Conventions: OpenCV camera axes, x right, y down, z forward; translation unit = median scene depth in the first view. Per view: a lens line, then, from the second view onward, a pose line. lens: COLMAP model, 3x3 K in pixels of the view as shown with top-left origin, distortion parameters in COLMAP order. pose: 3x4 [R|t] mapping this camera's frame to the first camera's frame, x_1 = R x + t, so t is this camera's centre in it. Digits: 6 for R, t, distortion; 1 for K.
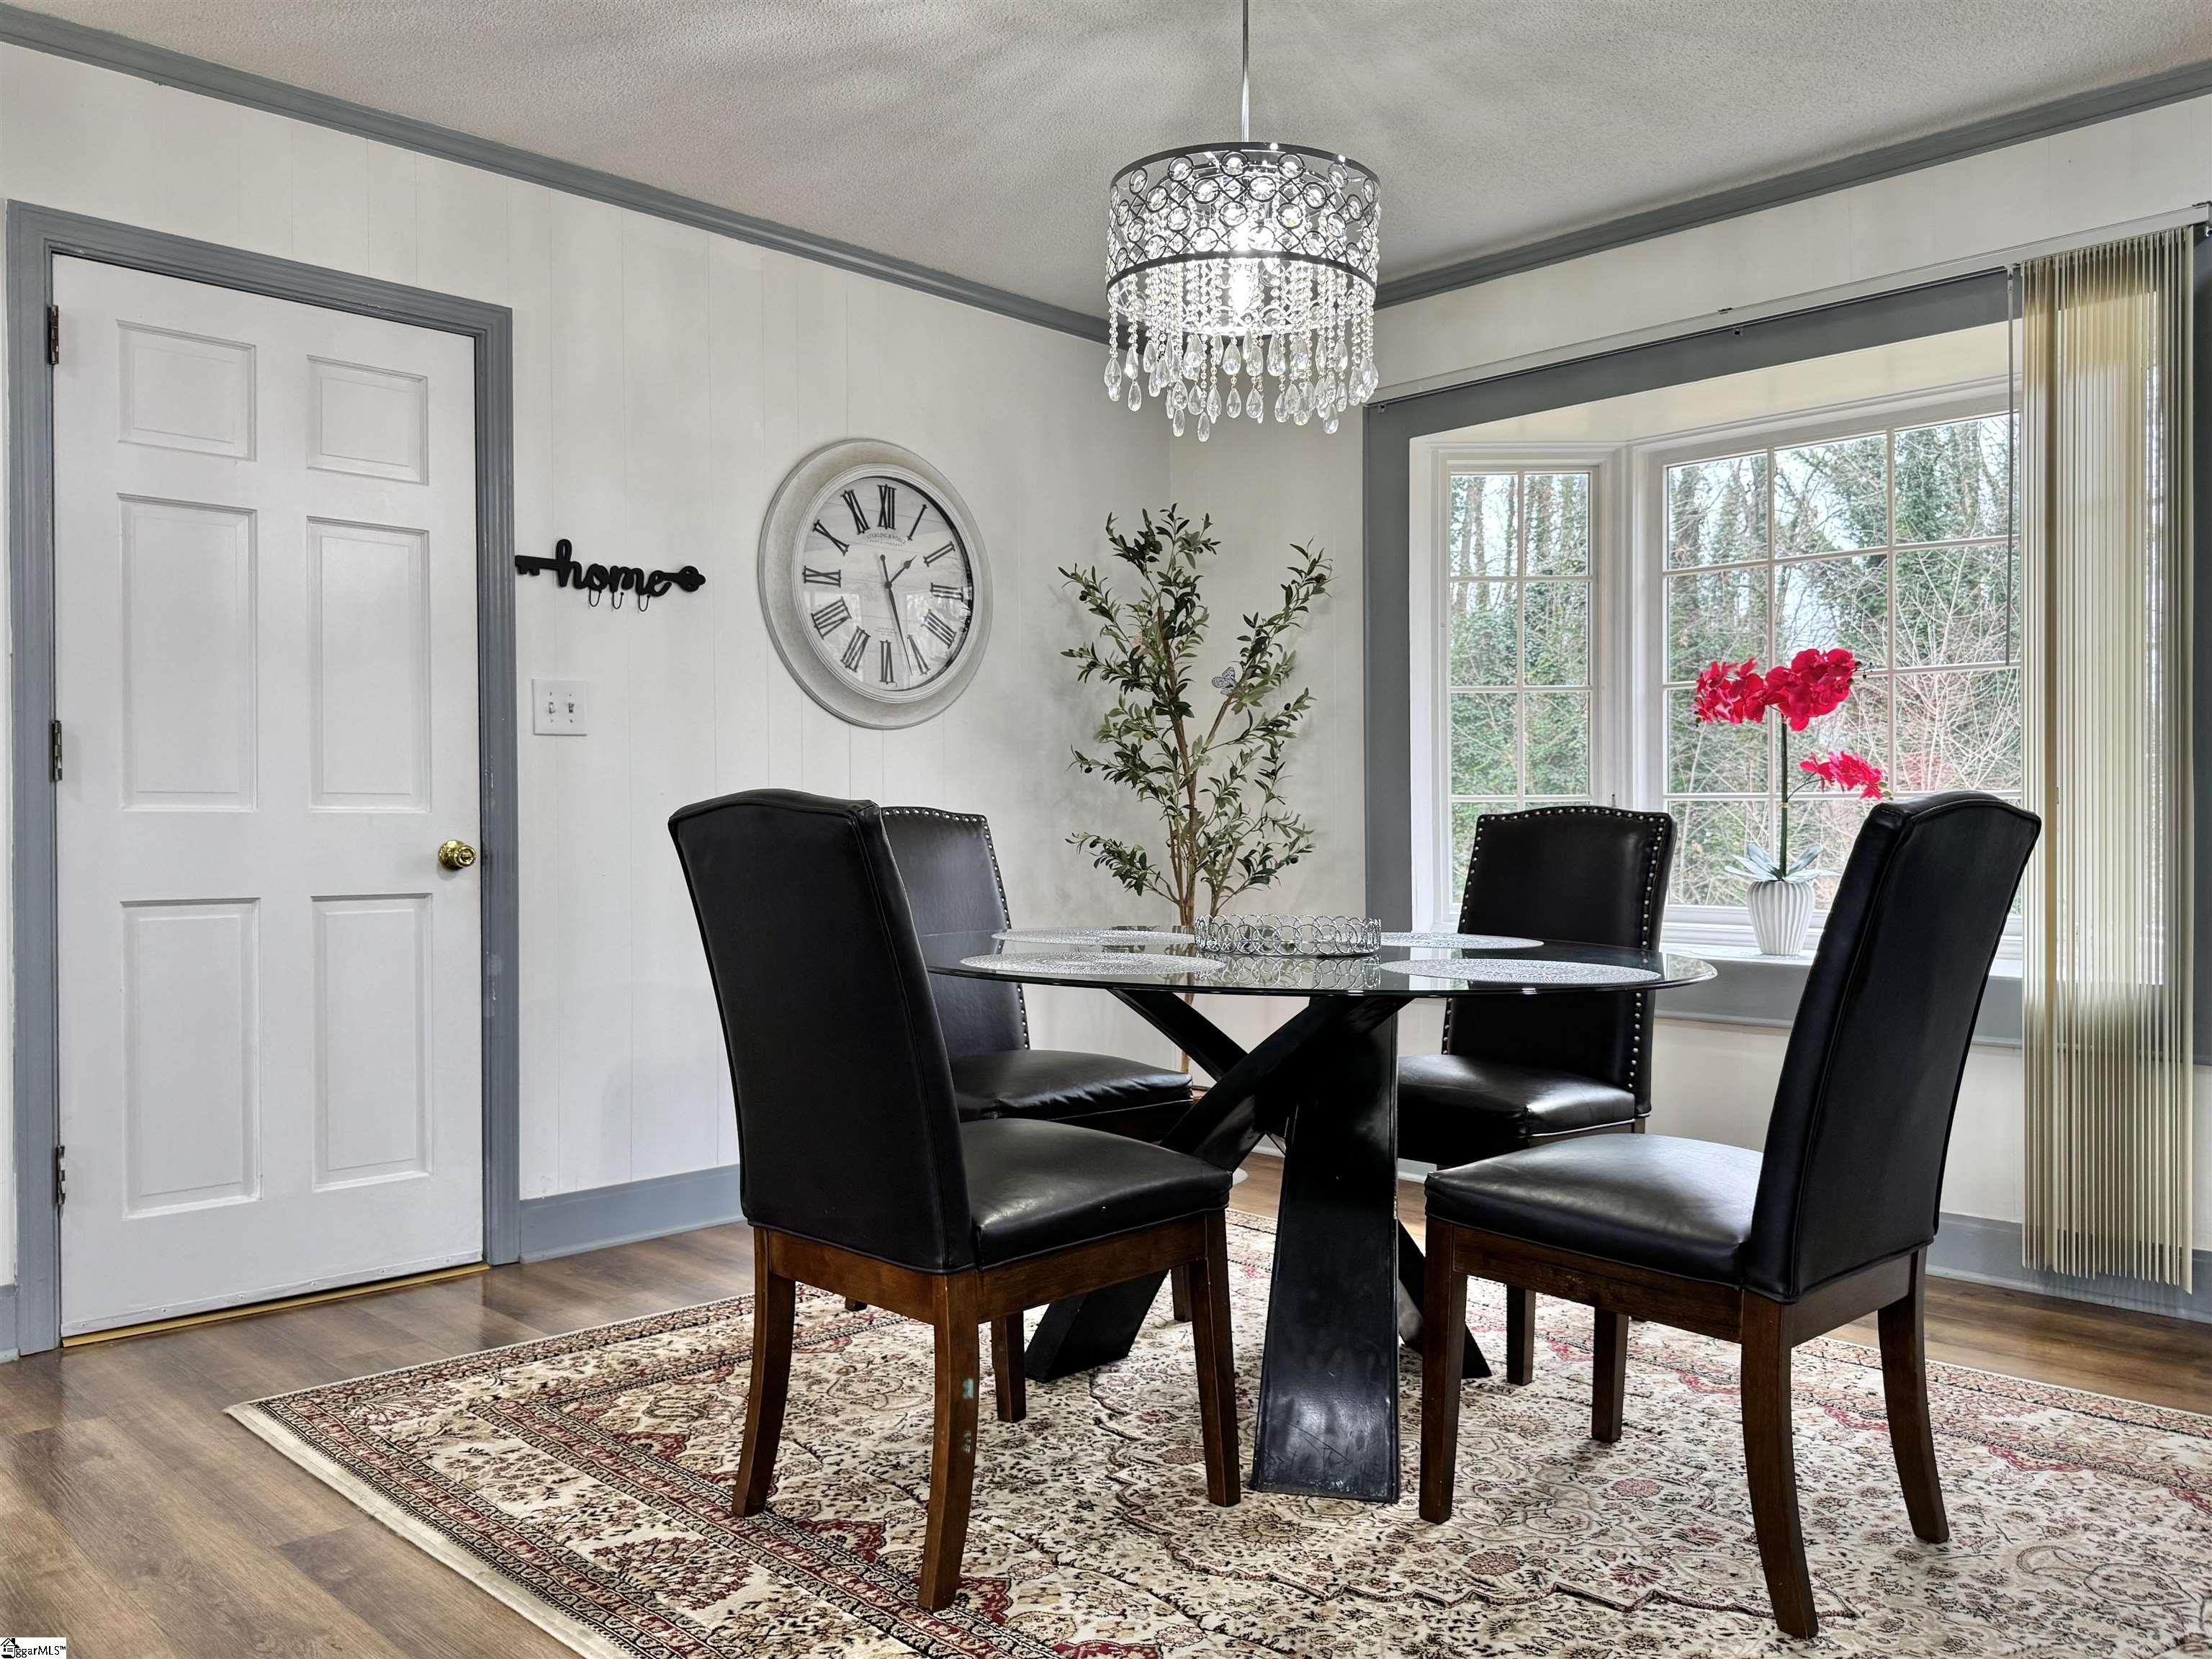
lens RADIAL K [[1743.3, 0, 1106.0], [0, 1743.3, 829.5], [0, 0, 1]] dist [0.001416, 0.000691]
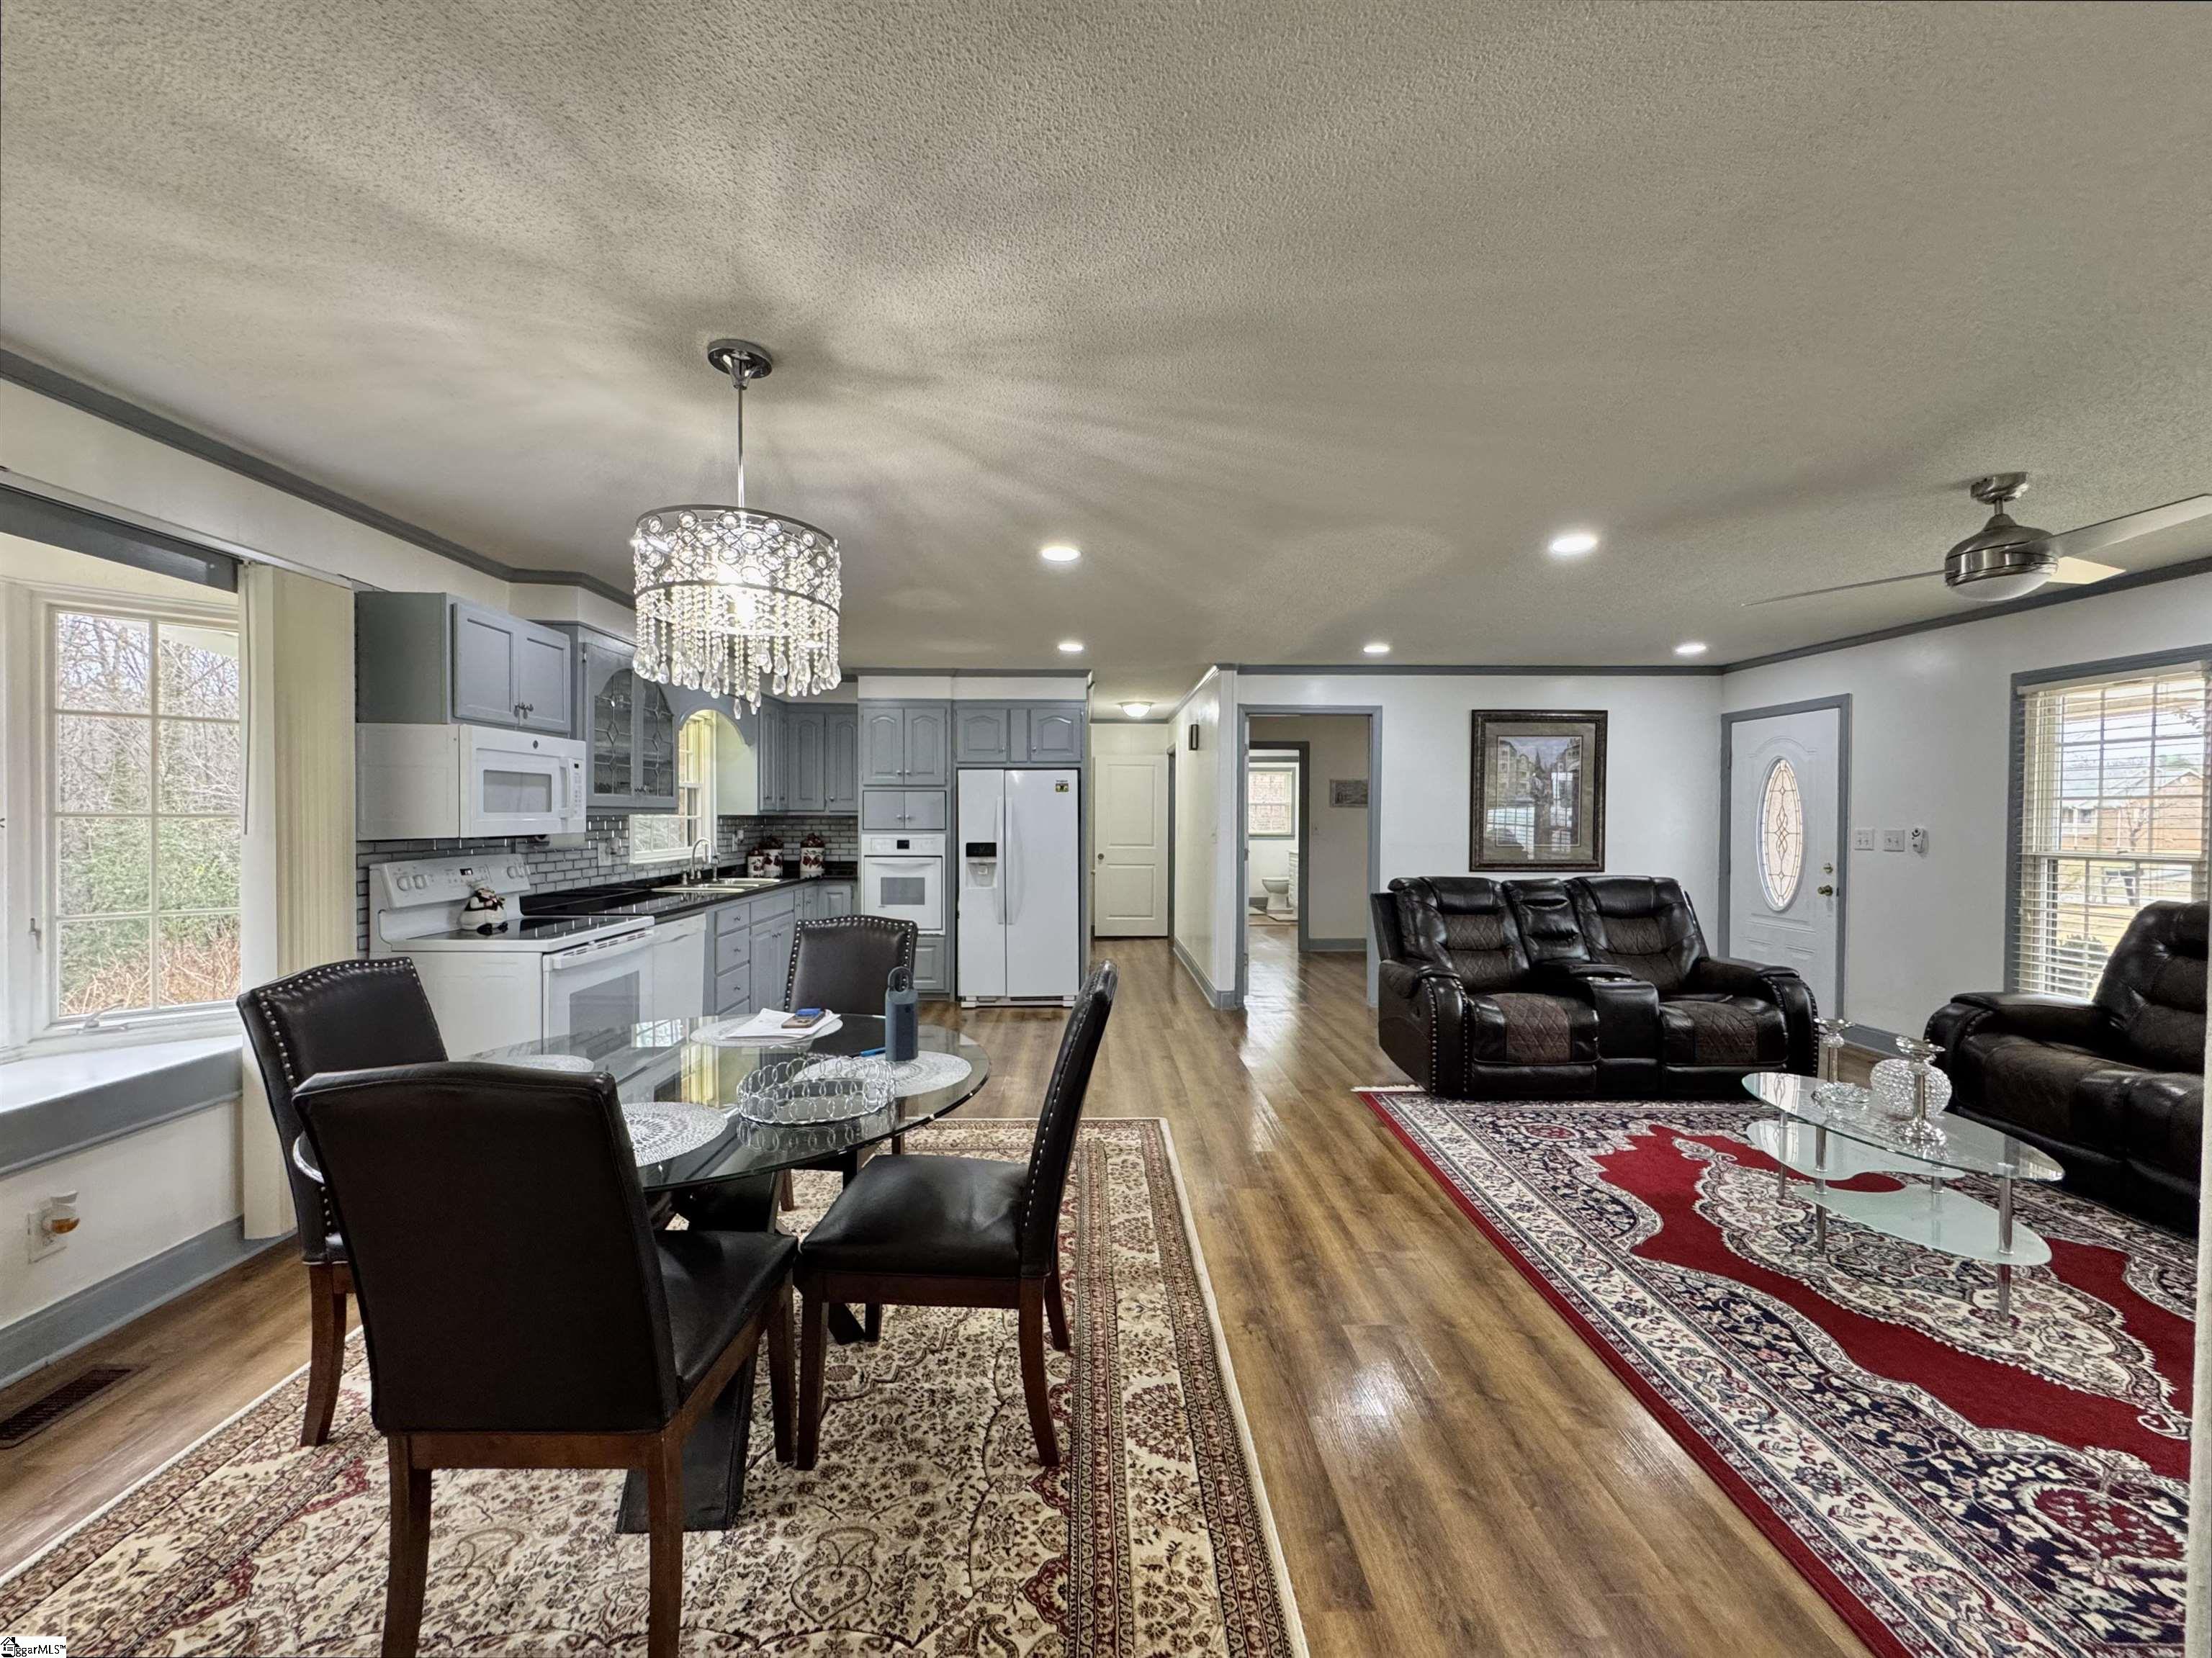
lens RADIAL K [[885.3, 0, 1109.4], [0, 885.3, 828.9], [0, 0, 1]] dist [-0.003196, 0.000333]
pose [[-0.725965, -0.010097, 0.687658, -0.695971], [0.001789, 0.999861, 0.016570, -0.152389], [-0.687729, 0.013259, -0.725846, 1.435431]]
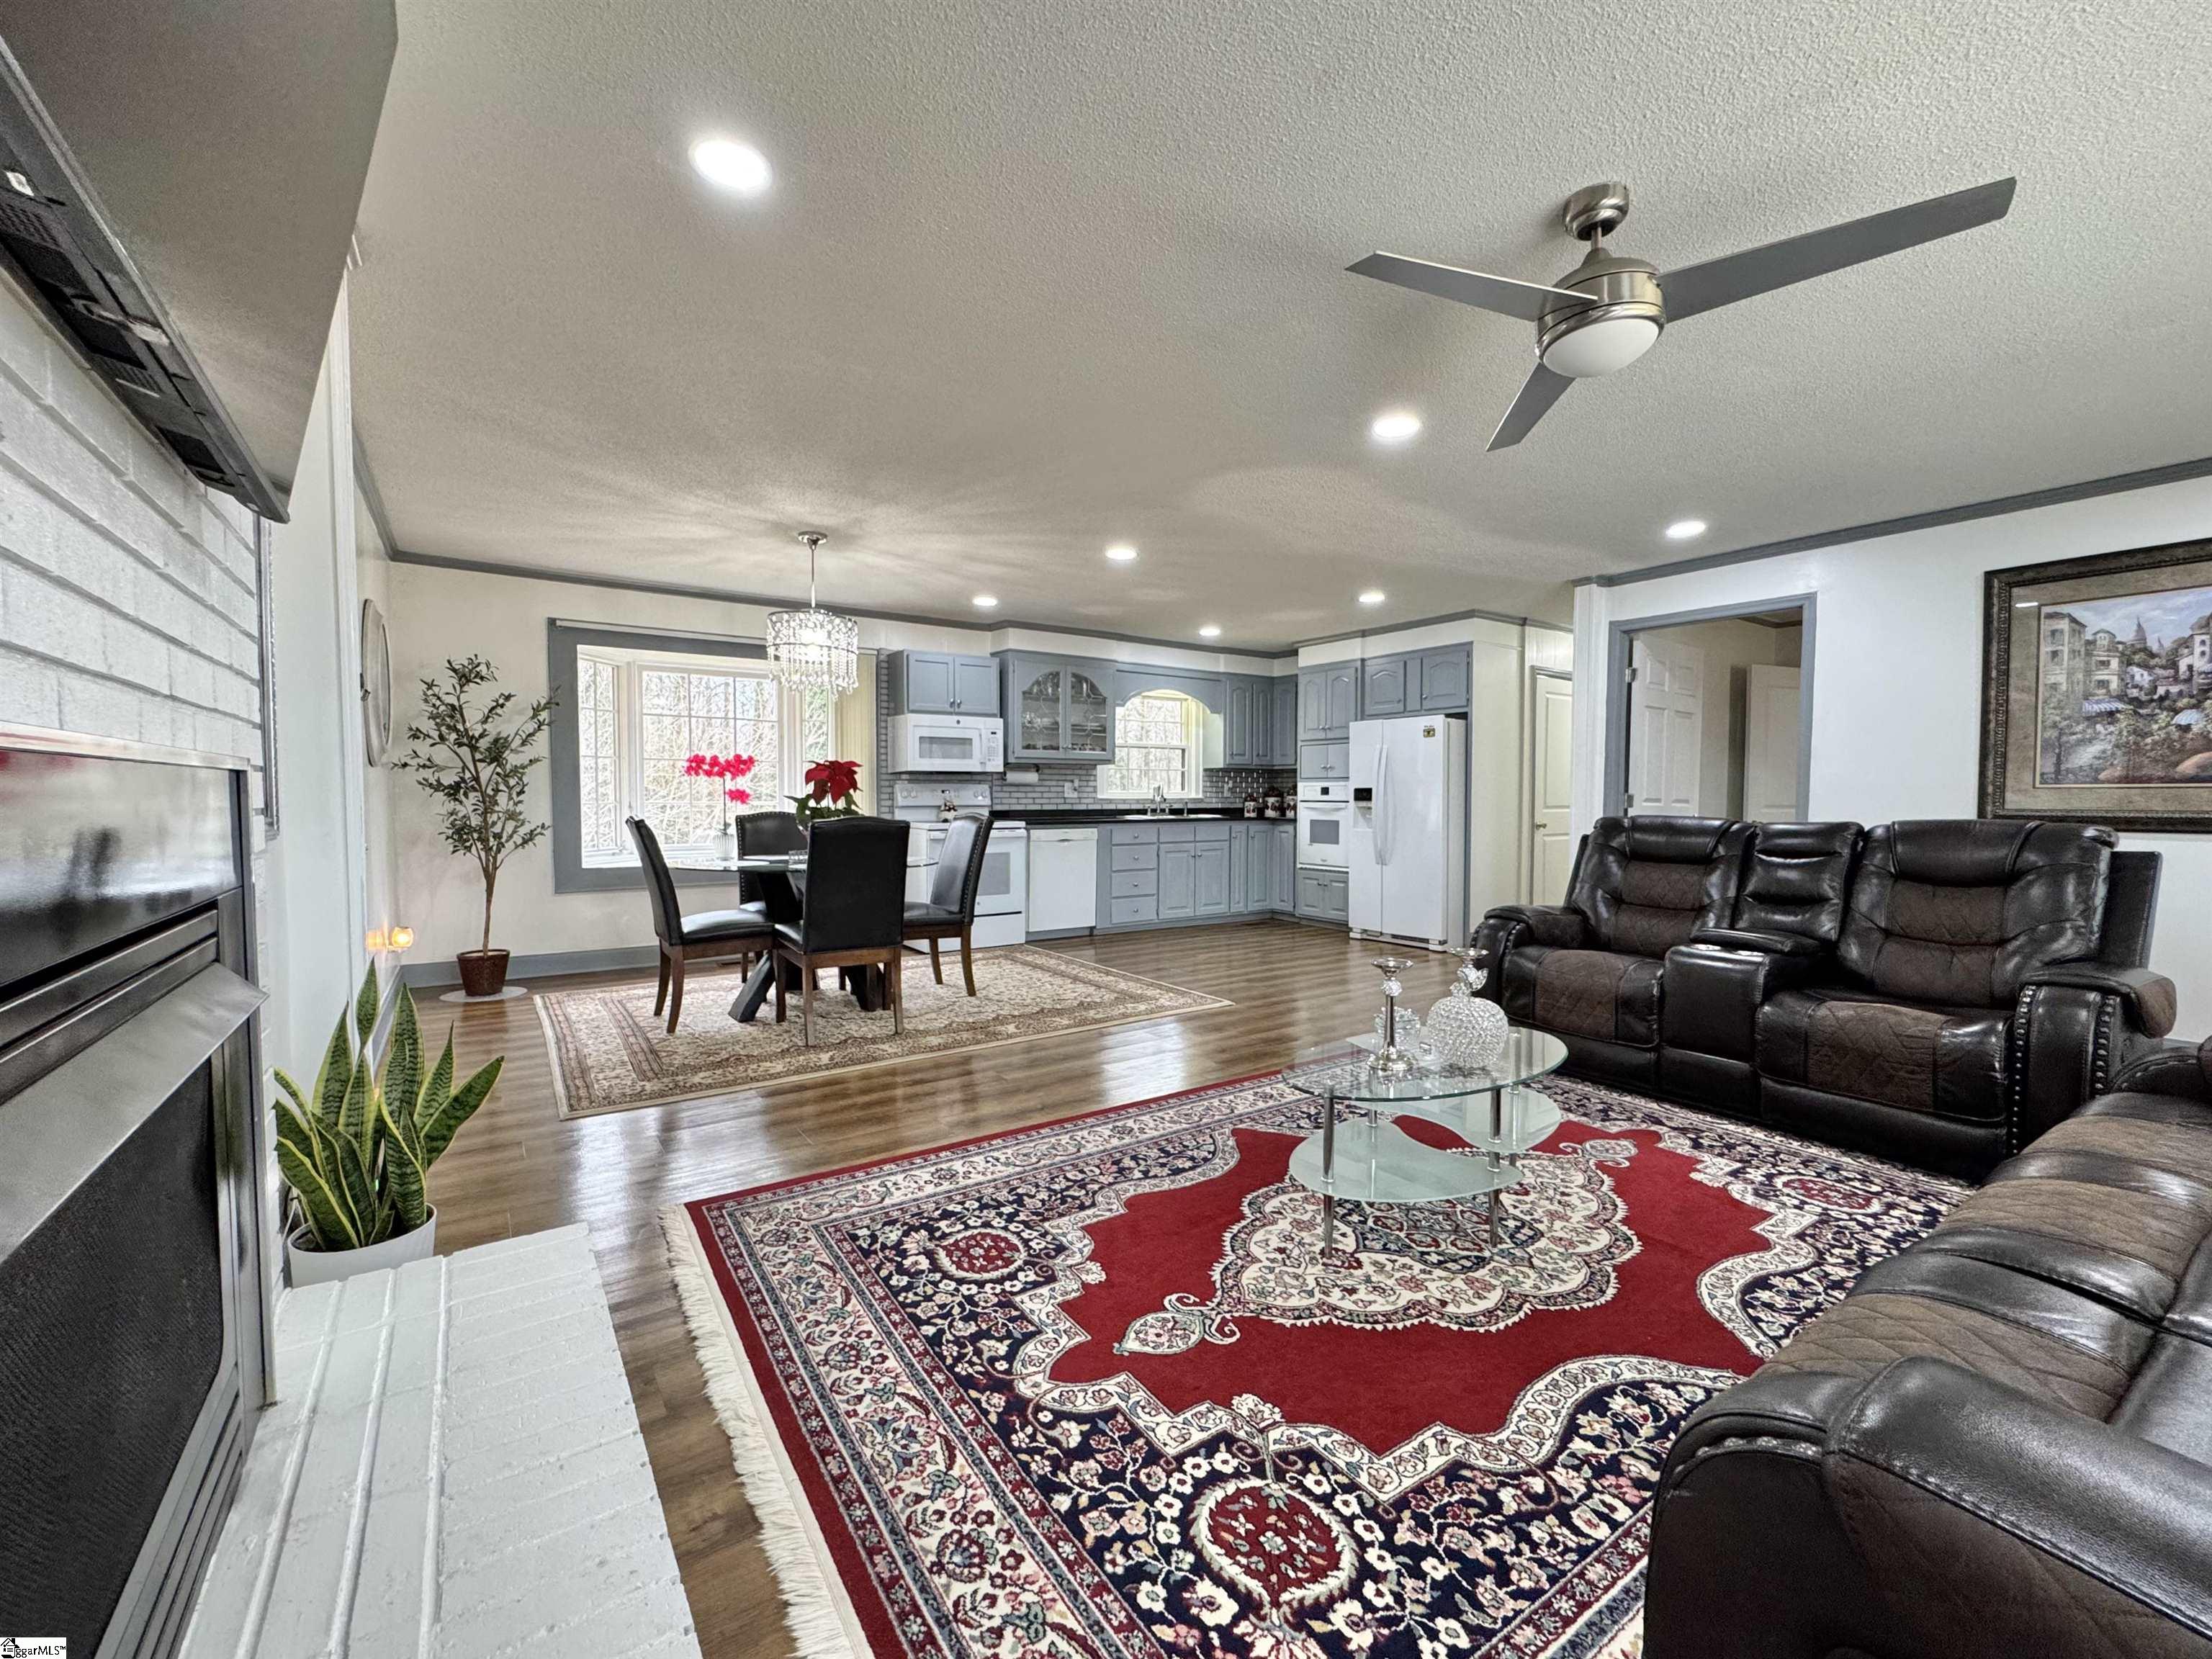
lens RADIAL K [[917.3, 0, 1106.0], [0, 917.3, 829.5], [0, 0, 1]] dist [-0.003170, -0.000392]
pose [[0.179372, -0.034137, 0.983189, -1.590974], [0.001782, 0.999407, 0.034375, -0.047809], [-0.983780, -0.004414, 0.179326, 0.197909]]
